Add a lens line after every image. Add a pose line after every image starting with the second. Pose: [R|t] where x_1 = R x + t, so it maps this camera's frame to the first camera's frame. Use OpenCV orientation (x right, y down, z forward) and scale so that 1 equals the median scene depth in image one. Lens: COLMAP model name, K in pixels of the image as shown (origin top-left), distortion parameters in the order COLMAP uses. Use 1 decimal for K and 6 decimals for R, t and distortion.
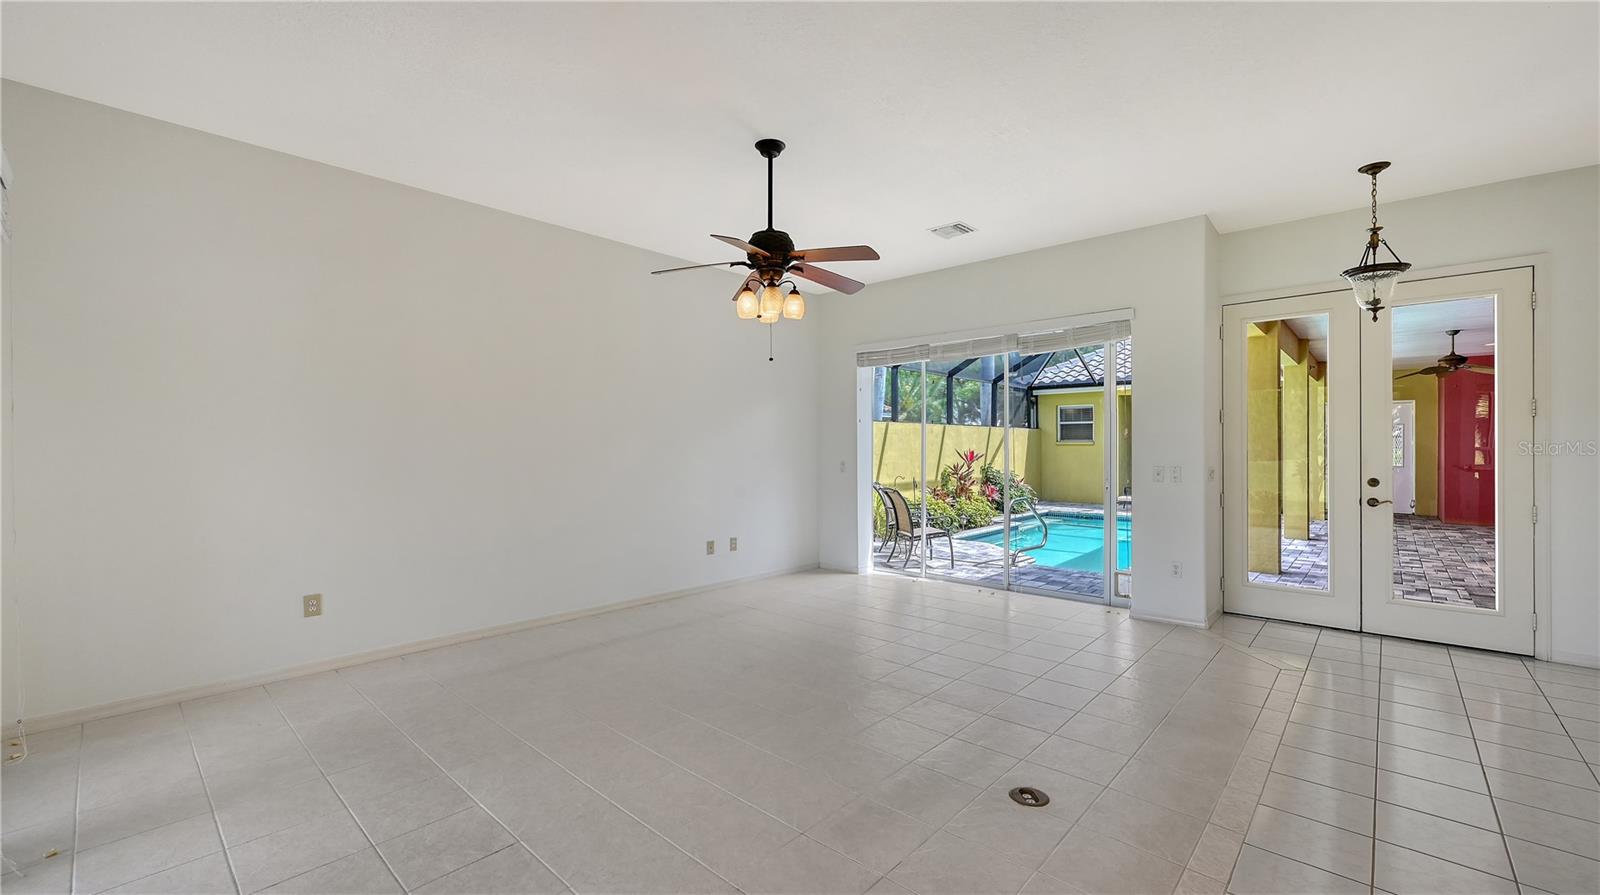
lens RADIAL K [[640.5, 0, 799.6], [0, 640.5, 435.4], [0, 0, 1]] dist [-0.001682, -0.000692]
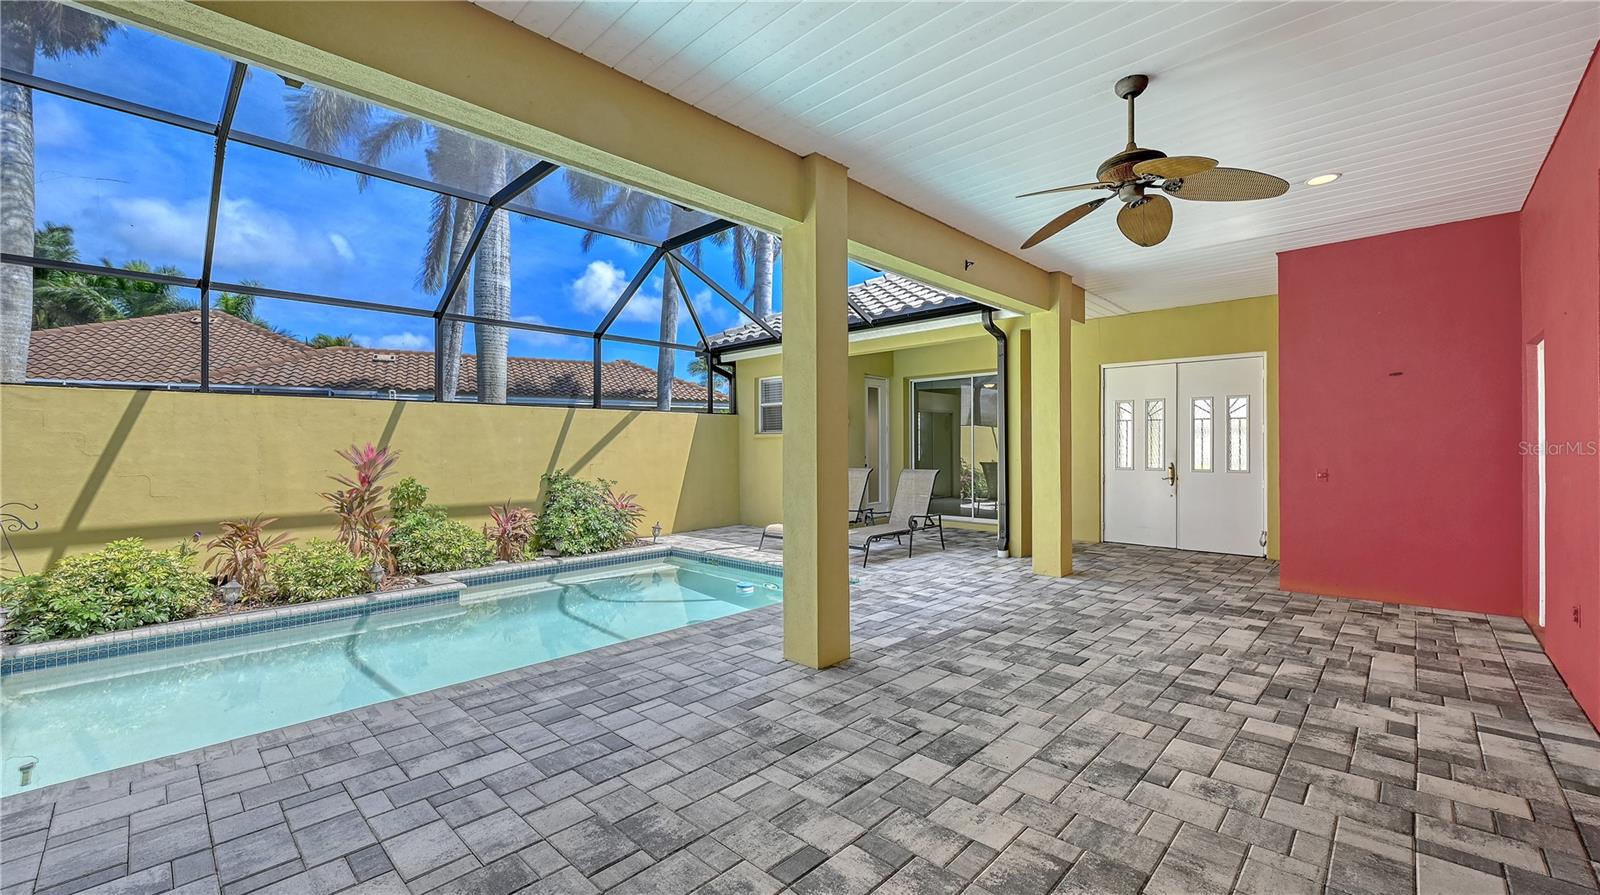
lens RADIAL K [[640.5, 0, 808.6], [0, 640.5, 445.6], [0, 0, 1]] dist [-0.001682, -0.000692]
pose [[0.999833, -0.006938, -0.016888, 0.519691], [0.007198, 0.999856, 0.015366, 0.013367], [0.016779, -0.015485, 0.999739, 0.397950]]
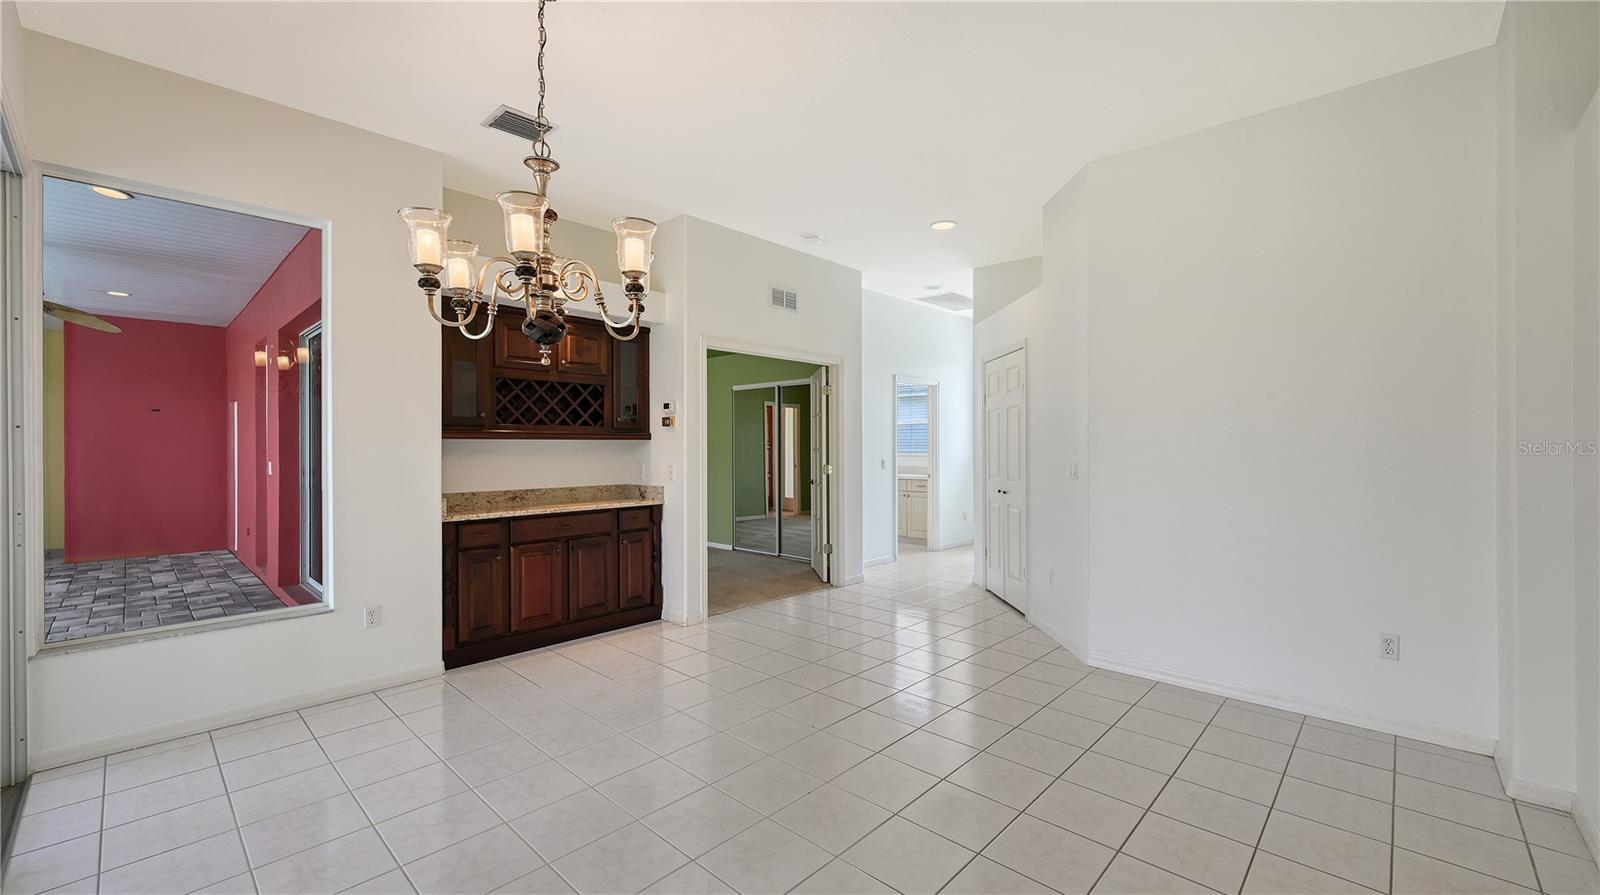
lens RADIAL K [[640.5, 0, 799.7], [0, 640.5, 448.6], [0, 0, 1]] dist [-0.001682, -0.000692]
pose [[0.016844, -0.002722, 0.999854, 0.295016], [-0.017769, 0.999838, 0.003021, 0.003088], [-0.999700, -0.017817, 0.016793, 0.189842]]
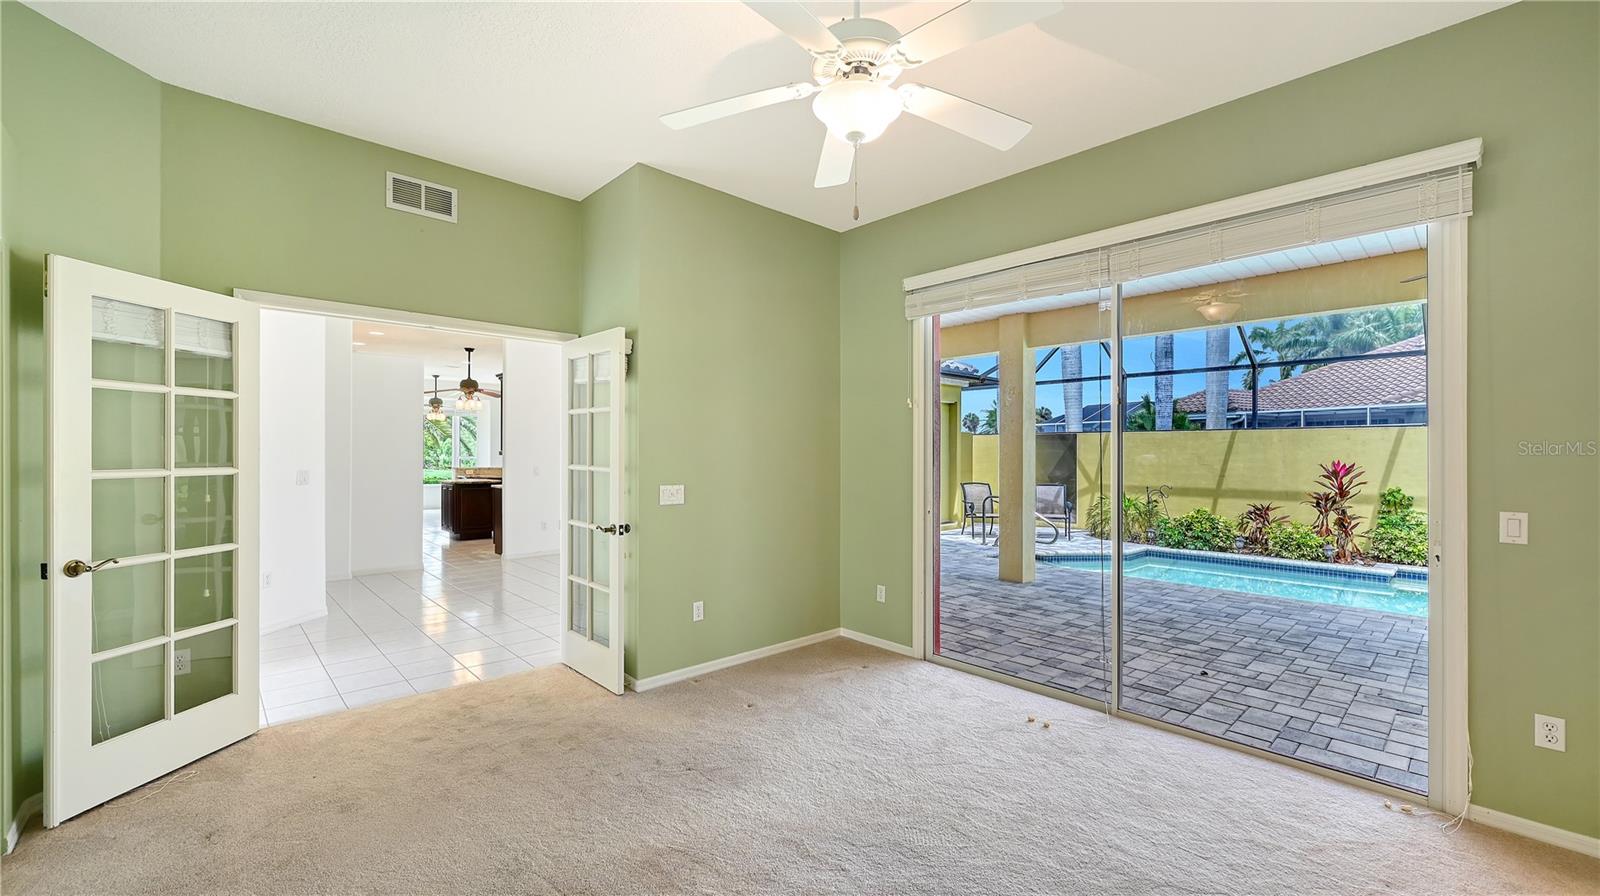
lens RADIAL K [[640.5, 0, 806.4], [0, 640.5, 448.9], [0, 0, 1]] dist [-0.001682, -0.000692]
pose [[-0.075121, -0.008239, -0.997140, 0.857608], [0.010135, 0.999908, -0.009025, 0.005833], [0.997123, -0.010784, -0.075031, 0.363030]]
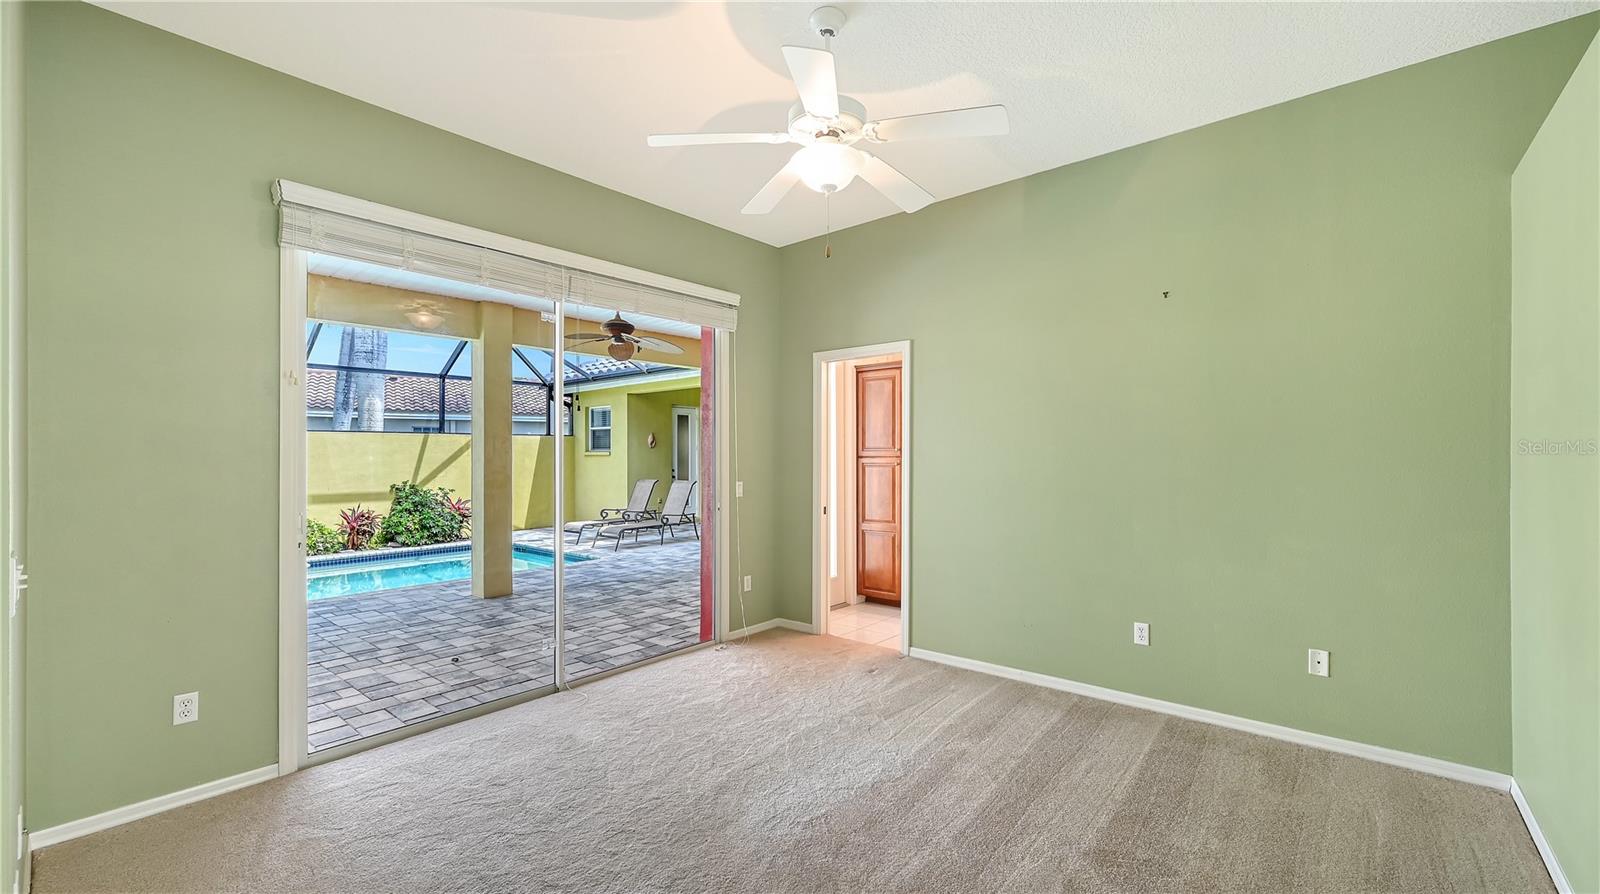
lens RADIAL K [[640.5, 0, 797.9], [0, 640.5, 453.5], [0, 0, 1]] dist [-0.001682, -0.000692]
pose [[0.999566, -0.008120, 0.028334, 0.719159], [0.007750, 0.999884, 0.013148, 0.003658], [-0.028438, -0.012923, 0.999512, 0.212314]]
